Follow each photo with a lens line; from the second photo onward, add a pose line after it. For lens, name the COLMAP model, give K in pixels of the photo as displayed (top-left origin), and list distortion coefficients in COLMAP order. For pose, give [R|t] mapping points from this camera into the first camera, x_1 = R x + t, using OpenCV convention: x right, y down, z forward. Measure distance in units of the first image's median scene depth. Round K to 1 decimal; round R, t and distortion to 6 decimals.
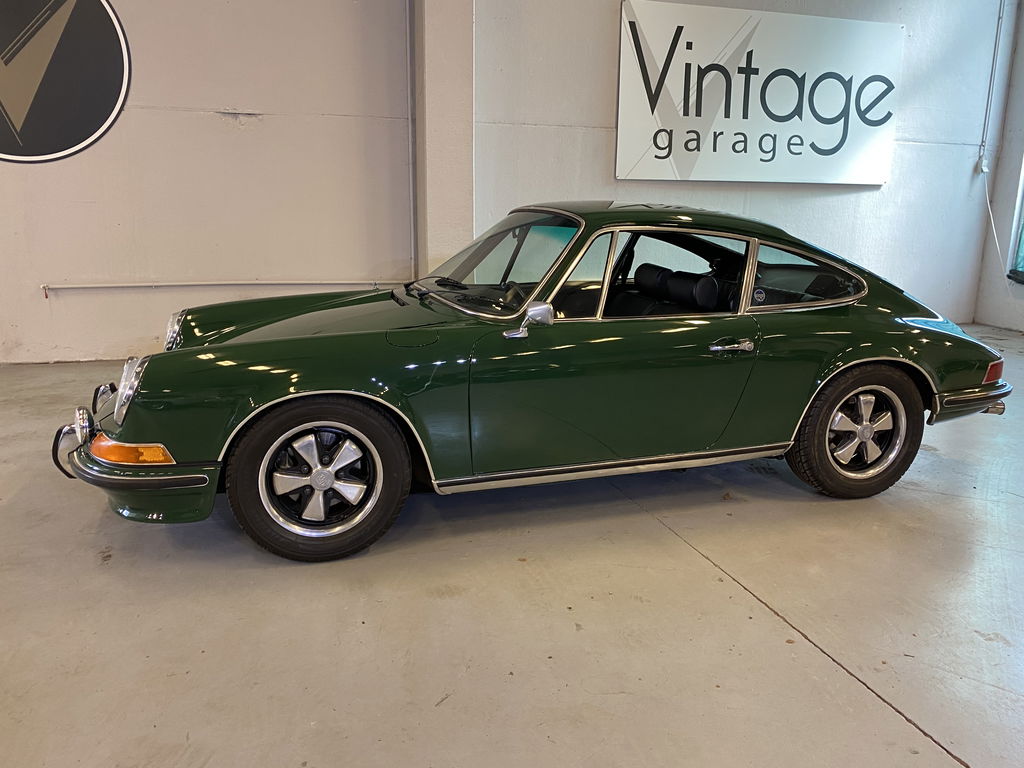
lens RADIAL K [[791.2, 0, 519.4], [0, 791.2, 384.5], [0, 0, 1]] dist [0.035221, -0.026139]
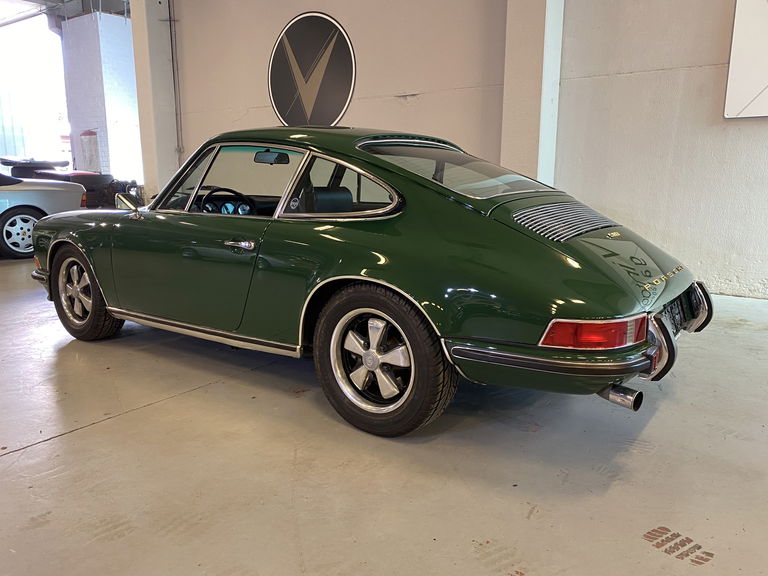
lens RADIAL K [[593.4, 0, 384.9], [0, 593.4, 282.5], [0, 0, 1]] dist [0.035221, -0.026139]
pose [[0.593324, 0.135600, -0.793460, 0.544855], [-0.175473, 0.983792, 0.036915, -0.030899], [0.785605, 0.117328, 0.607502, 0.332780]]
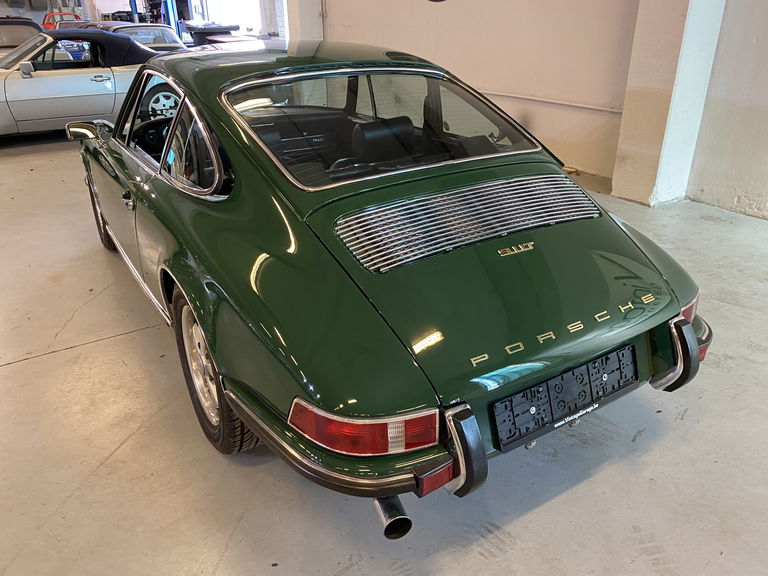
lens RADIAL K [[593.4, 0, 376.6], [0, 593.4, 280.9], [0, 0, 1]] dist [0.035221, -0.026139]
pose [[0.238407, 0.385318, -0.891455, 0.545736], [-0.194302, 0.918289, 0.344953, -0.144996], [0.951530, 0.090972, 0.293795, 0.558439]]
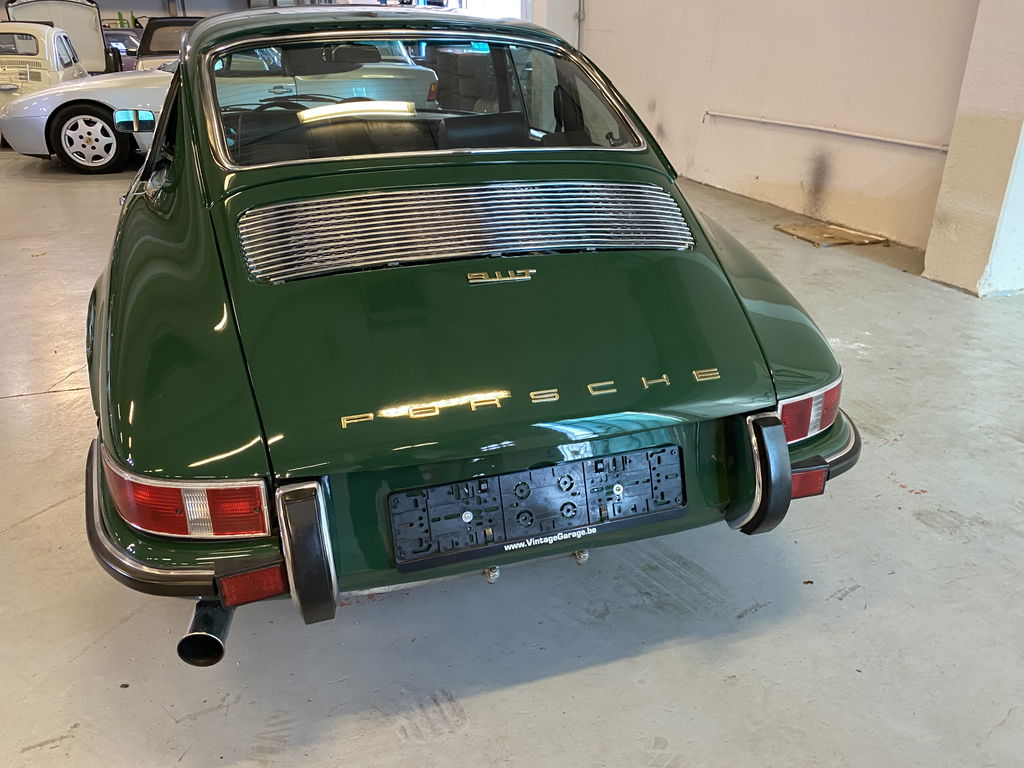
lens RADIAL K [[791.2, 0, 509.5], [0, 791.2, 381.2], [0, 0, 1]] dist [0.035221, -0.026139]
pose [[-0.001813, 0.387341, -0.921935, 0.542865], [-0.218648, 0.899475, 0.378334, -0.138252], [0.975802, 0.202266, 0.083061, 0.689153]]
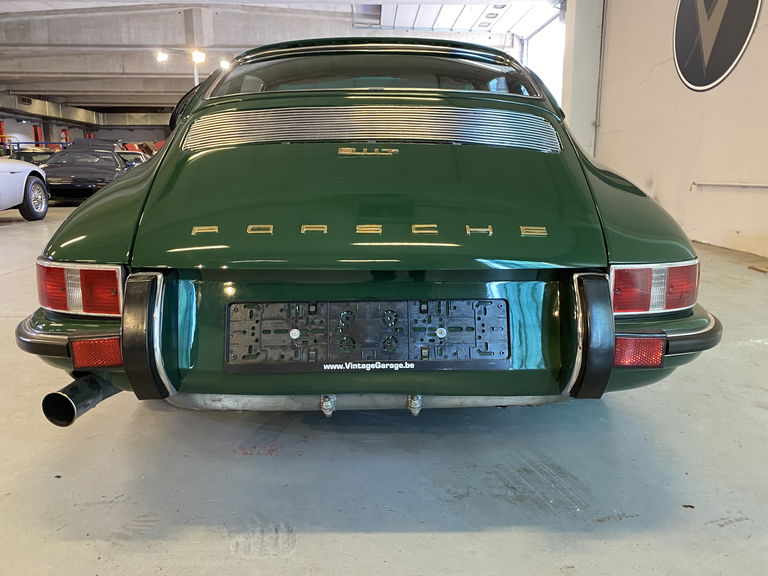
lens RADIAL K [[593.4, 0, 380.4], [0, 593.4, 283.7], [0, 0, 1]] dist [0.035221, -0.026139]
pose [[-0.296504, 0.168612, -0.940029, 0.518157], [-0.215535, 0.947083, 0.237861, -0.082789], [0.930392, 0.273136, -0.244473, 0.770136]]
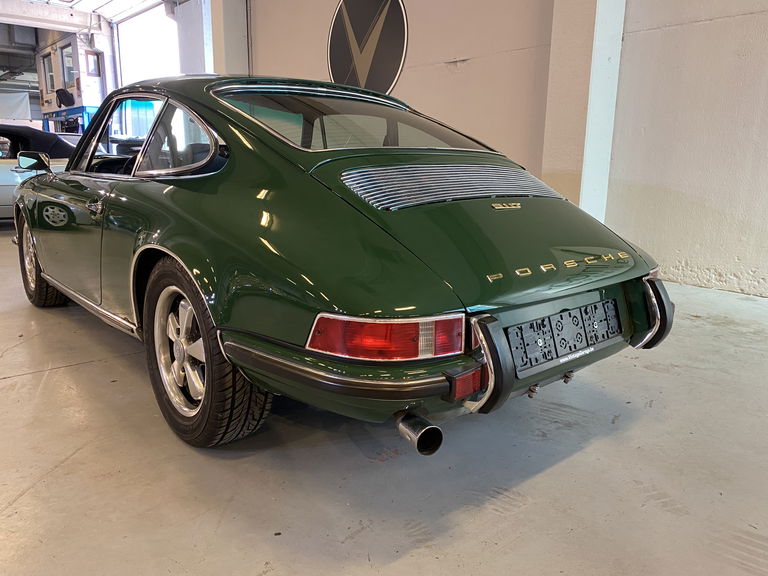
lens RADIAL K [[593.4, 0, 383.0], [0, 593.4, 282.0], [0, 0, 1]] dist [0.035221, -0.026139]
pose [[0.389538, 0.179726, -0.903304, 0.560776], [-0.214203, 0.971560, 0.100935, -0.055627], [0.895755, 0.154173, 0.416958, 0.526301]]
